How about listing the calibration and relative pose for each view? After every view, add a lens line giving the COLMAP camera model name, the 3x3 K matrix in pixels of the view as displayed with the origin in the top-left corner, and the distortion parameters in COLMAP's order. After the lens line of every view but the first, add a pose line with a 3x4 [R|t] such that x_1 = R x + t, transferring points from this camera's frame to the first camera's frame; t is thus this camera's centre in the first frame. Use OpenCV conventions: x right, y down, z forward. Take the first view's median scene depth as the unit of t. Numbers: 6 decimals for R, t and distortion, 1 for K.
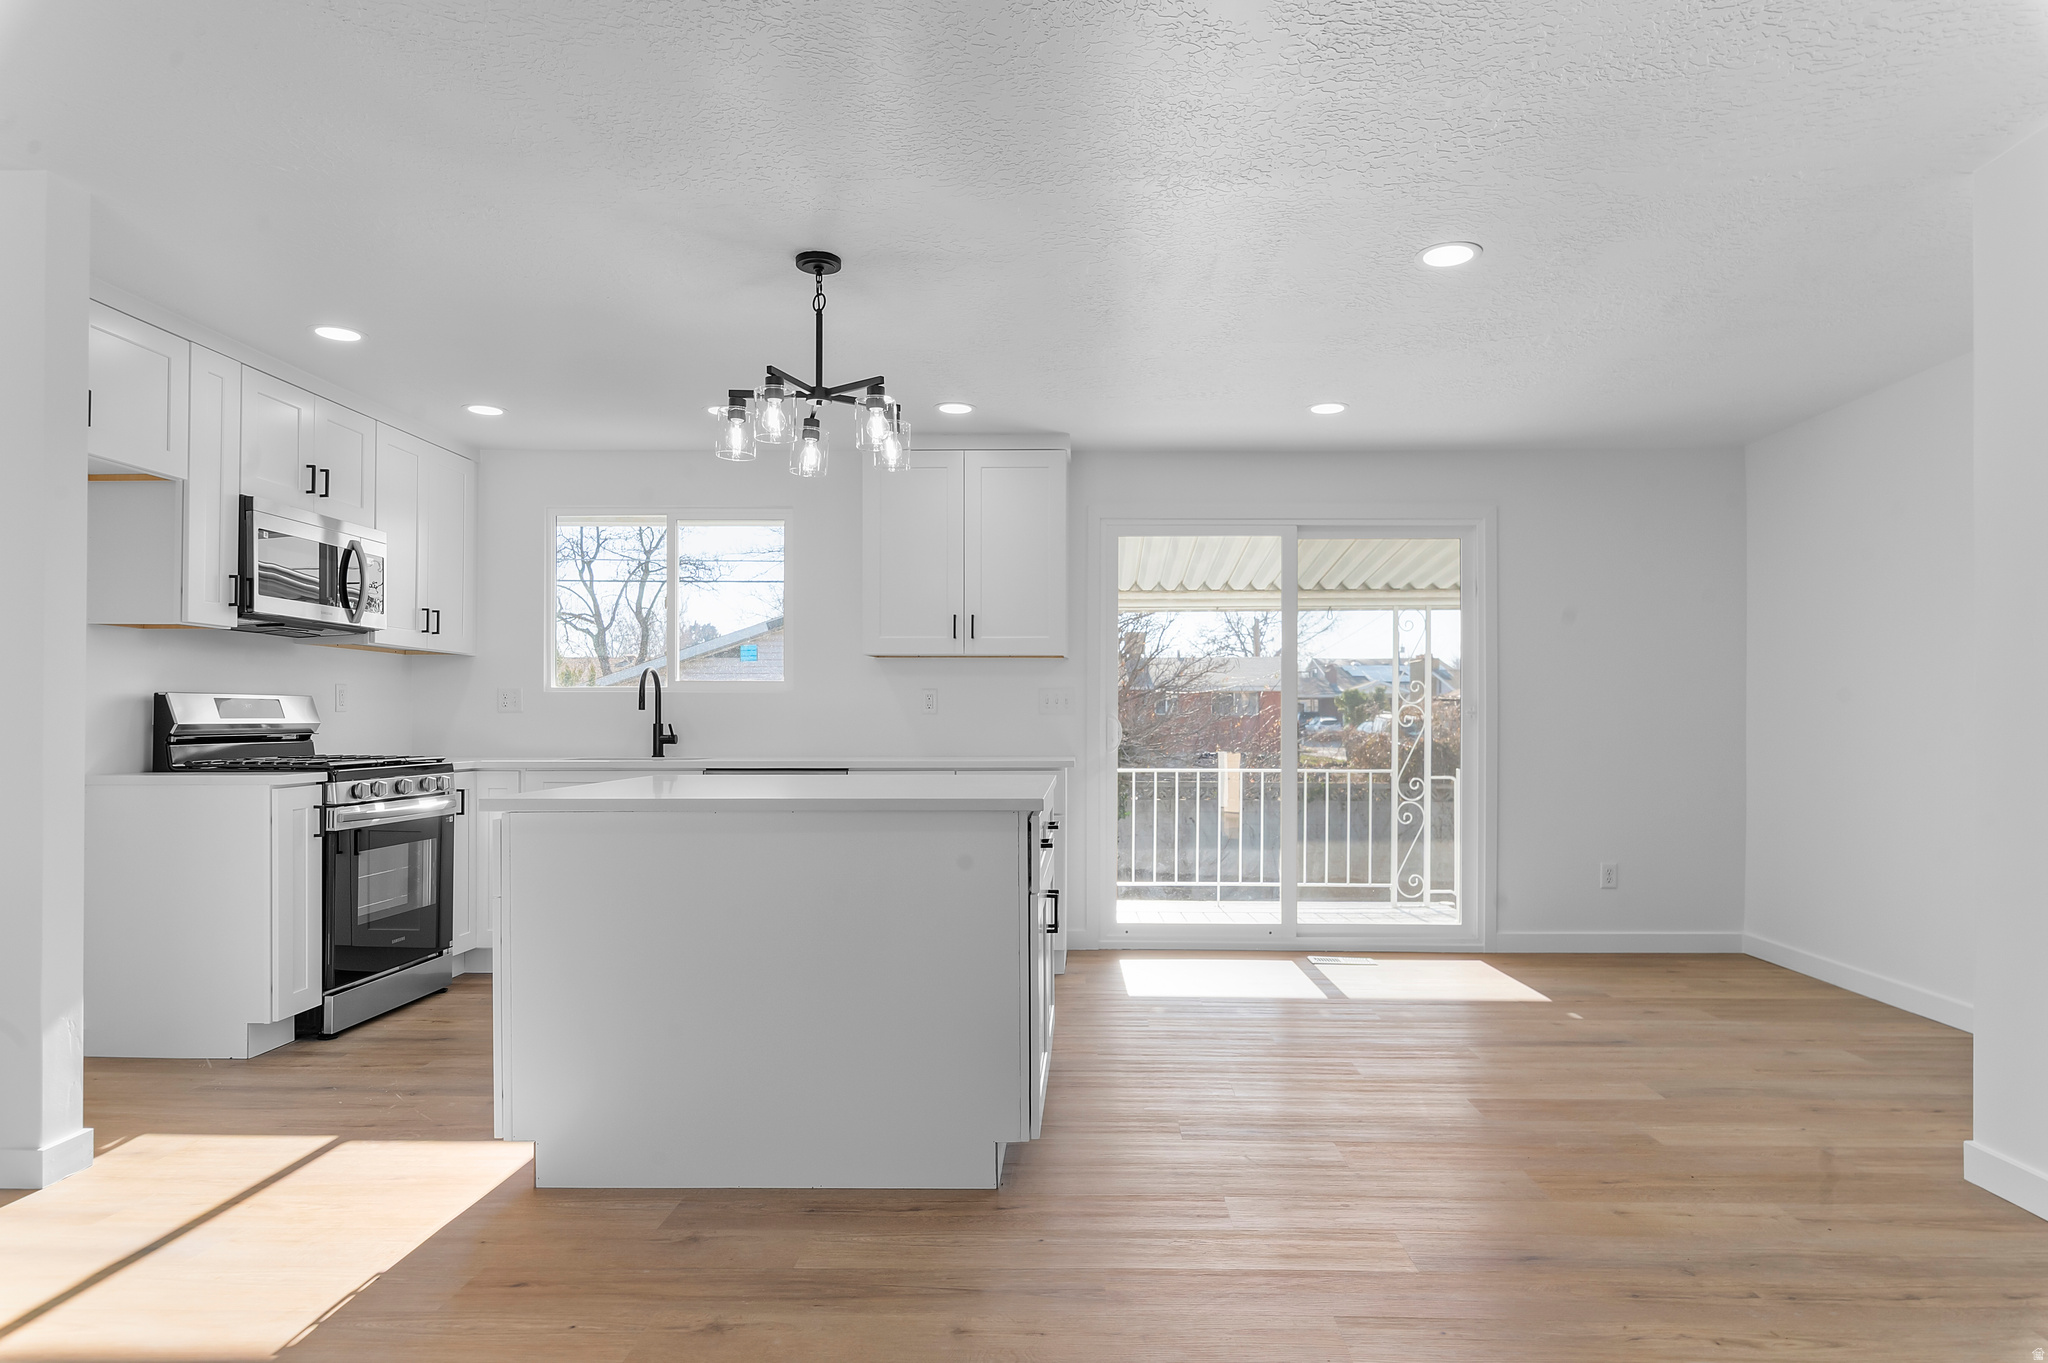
lens RADIAL K [[1196.1, 0, 1032.9], [0, 1196.1, 707.4], [0, 0, 1]] dist [0.003970, -0.000174]
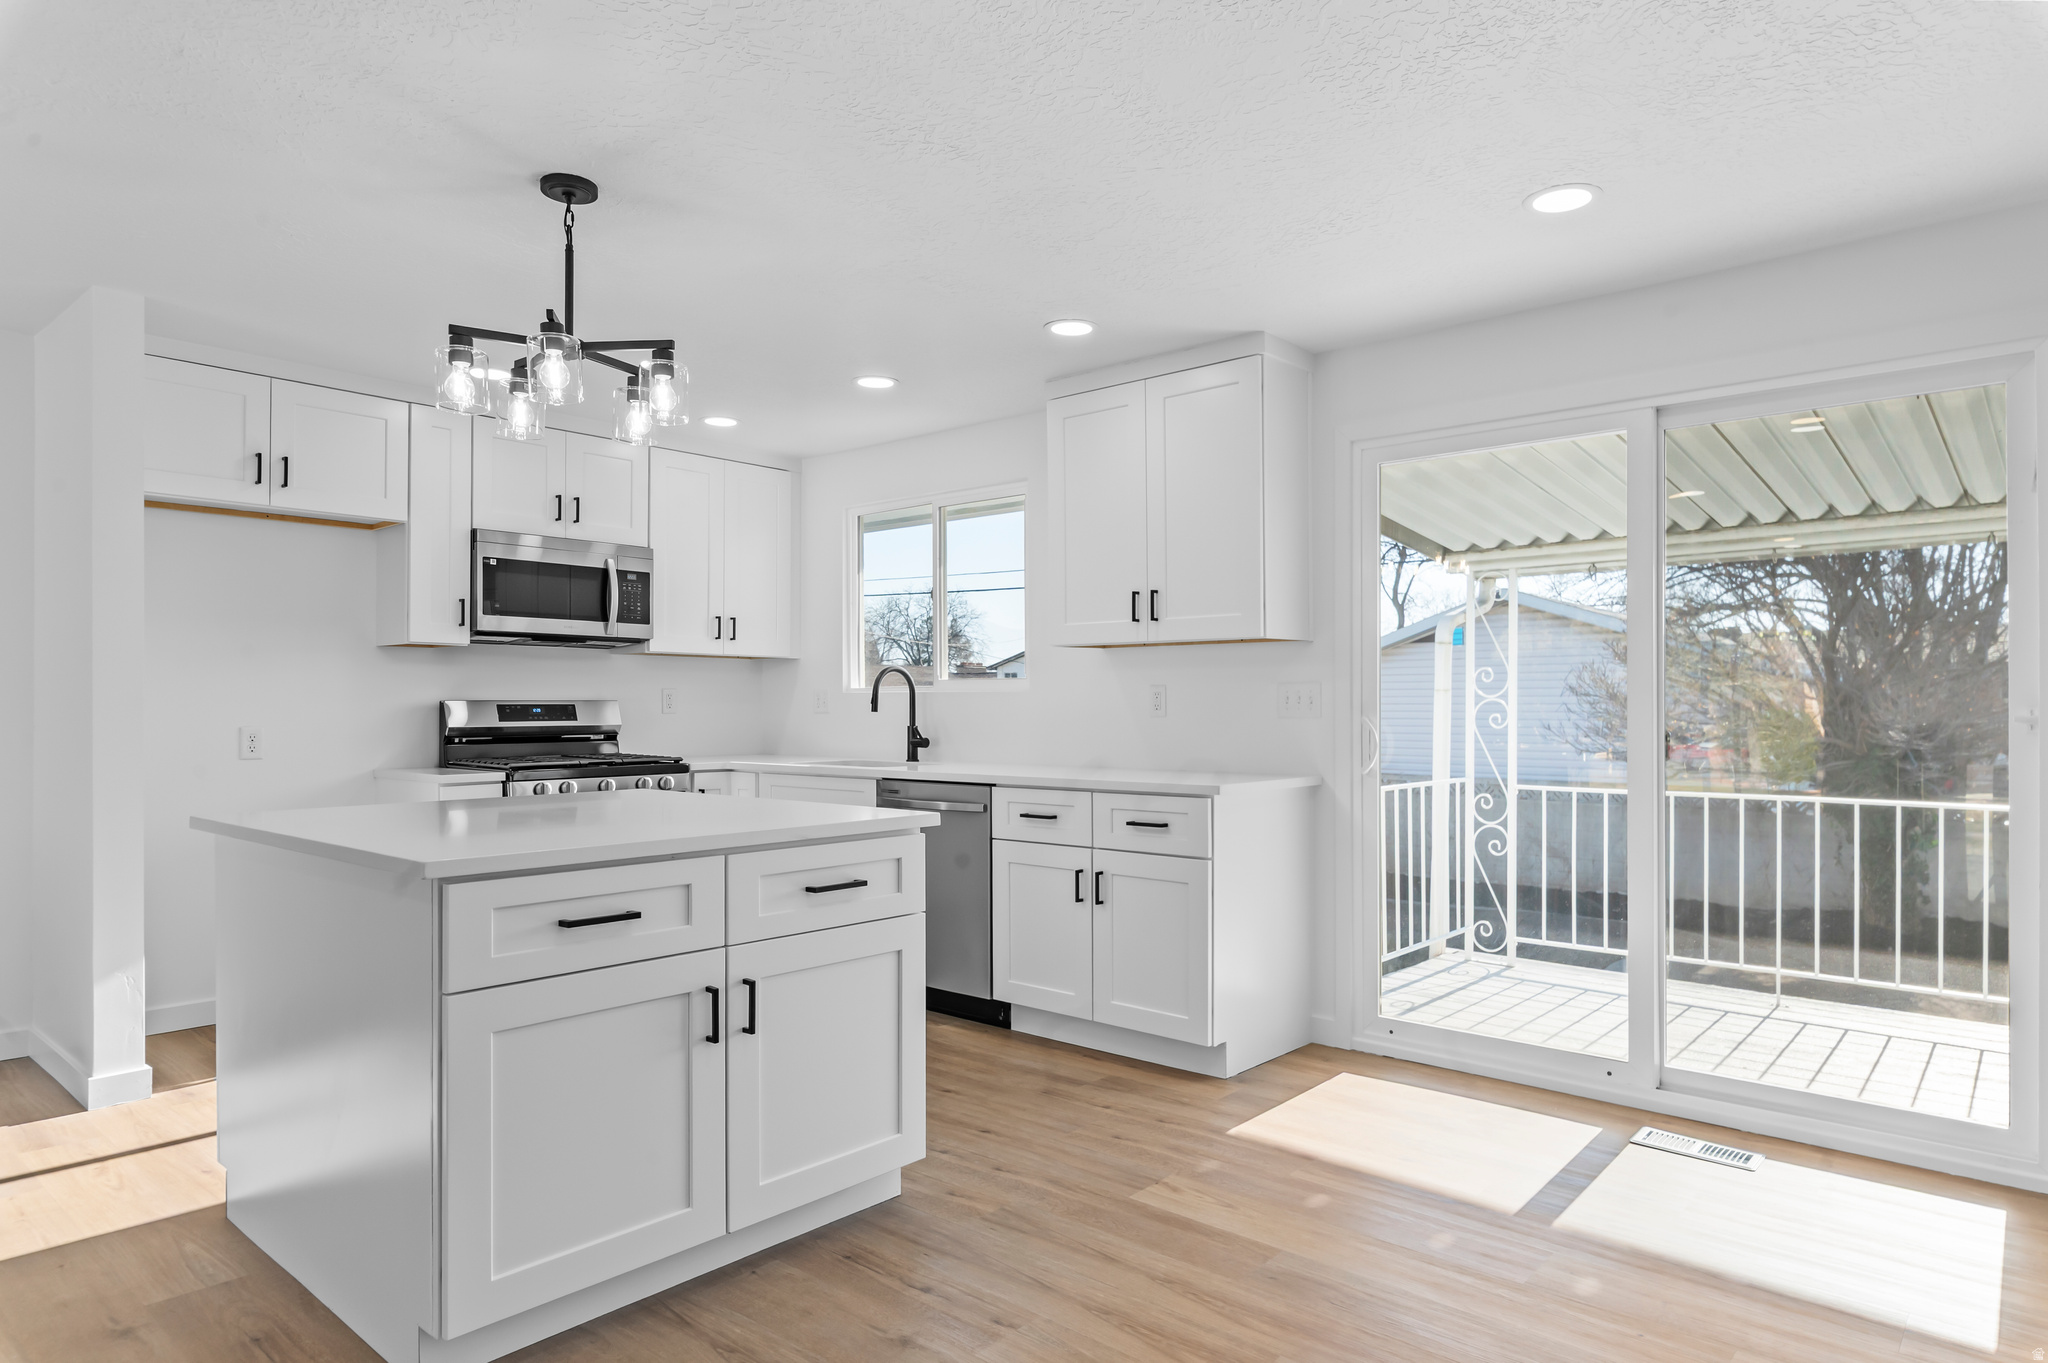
lens RADIAL K [[1202.0, 0, 1049.6], [0, 1202.0, 698.2], [0, 0, 1]] dist [0.013567, 0.000356]
pose [[0.774125, -0.004193, -0.633019, 0.443958], [0.006672, 0.999977, 0.001535, -0.010829], [0.632997, -0.005412, 0.774135, 0.404143]]
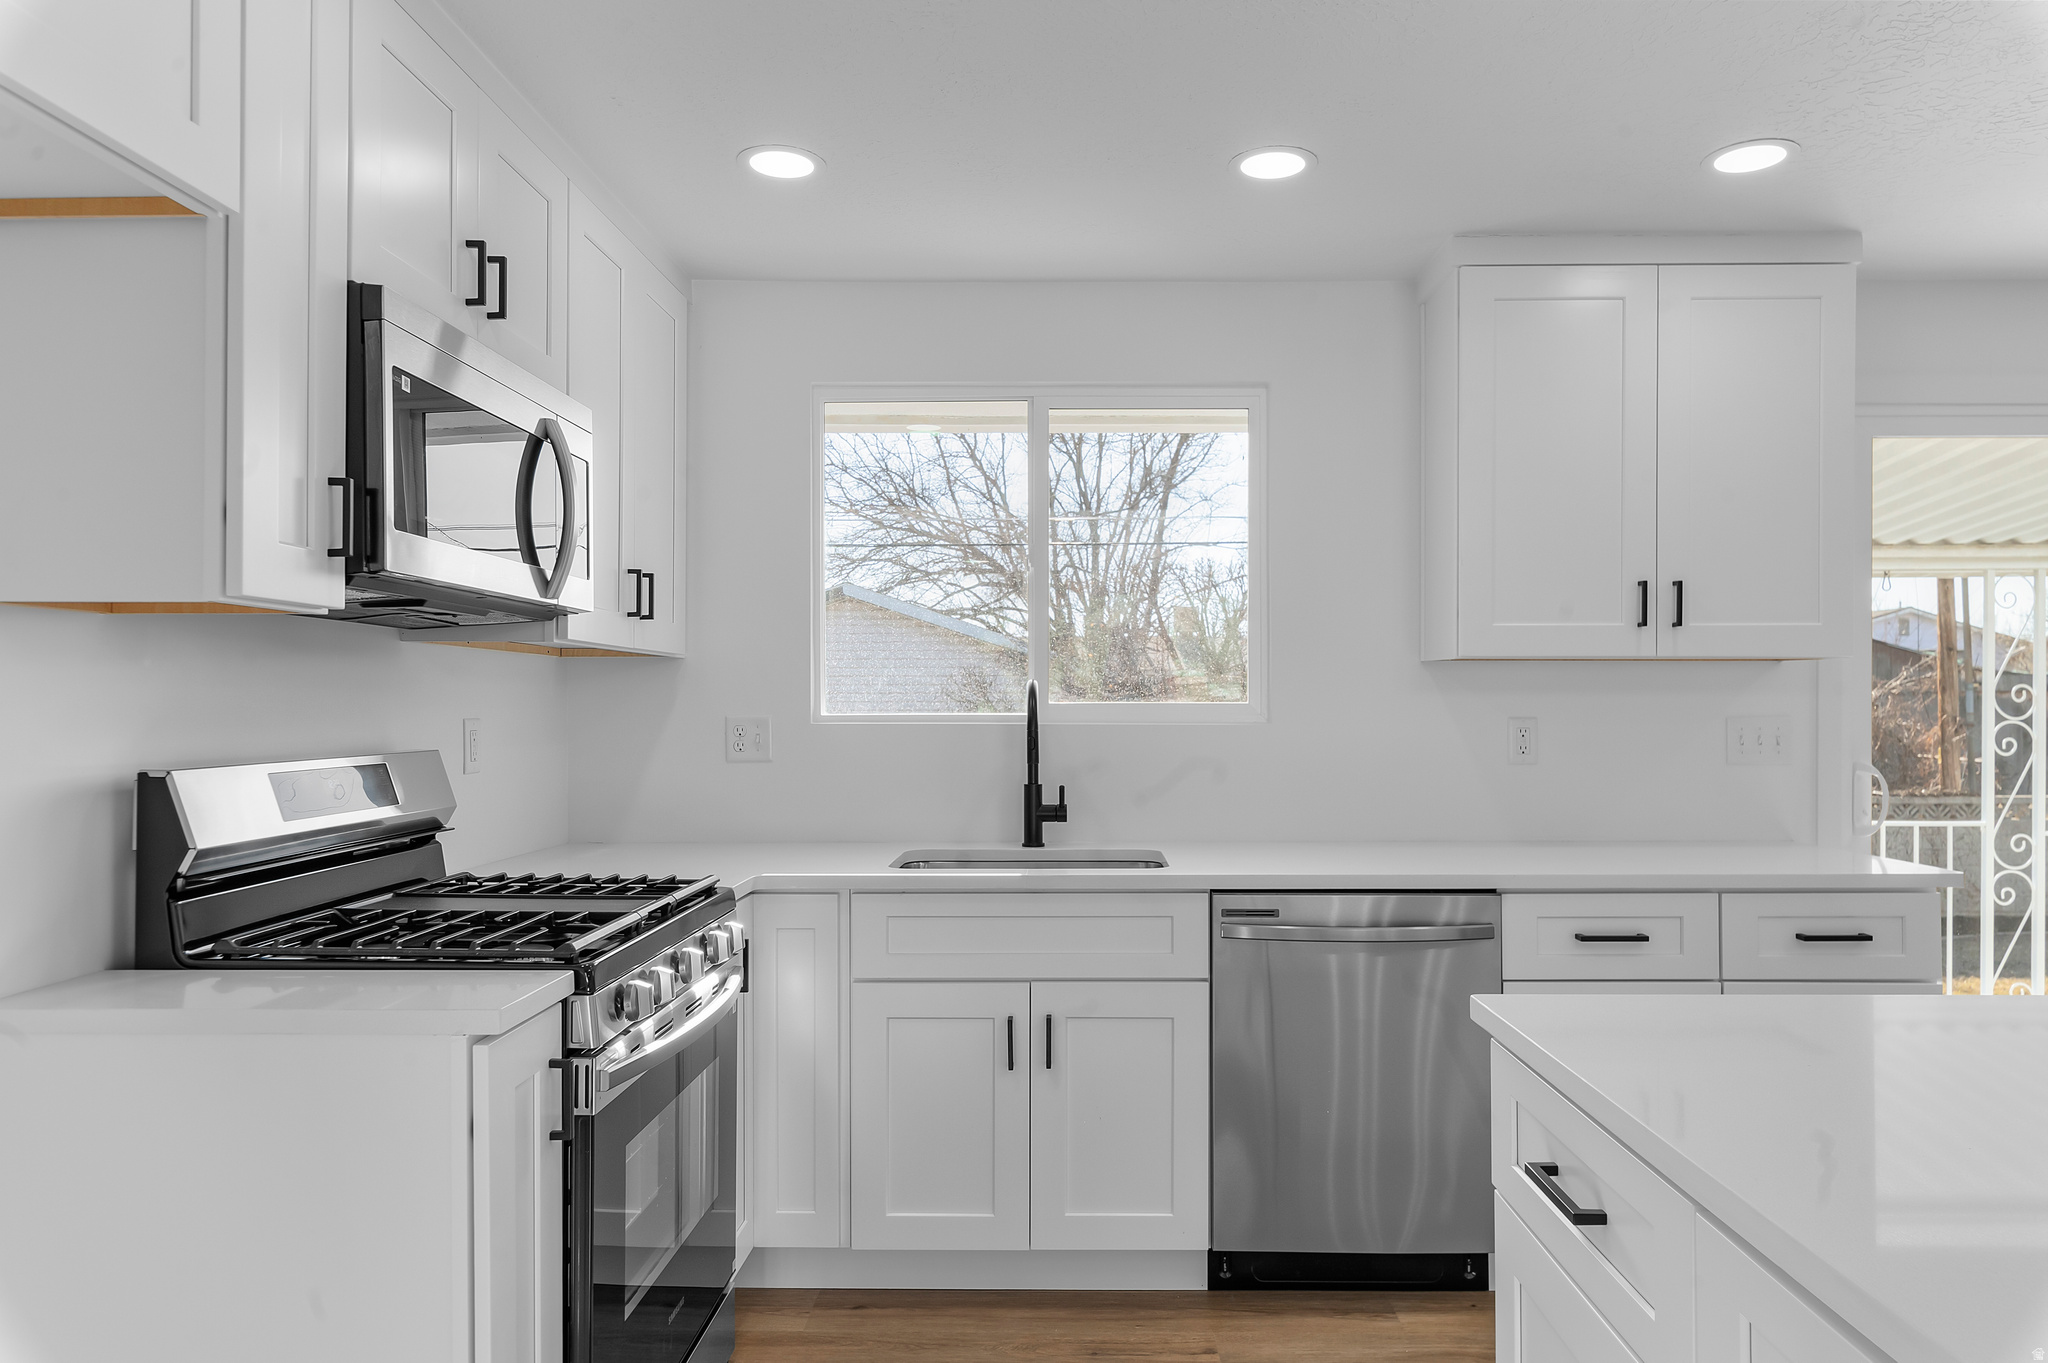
lens RADIAL K [[1311.7, 0, 1020.7], [0, 1311.7, 693.2], [0, 0, 1]] dist [-0.000422, 0.001861]
pose [[0.999907, -0.001903, 0.013473, -0.392901], [0.001863, 0.999994, 0.002985, -0.035172], [-0.013479, -0.002960, 0.999905, 0.493109]]
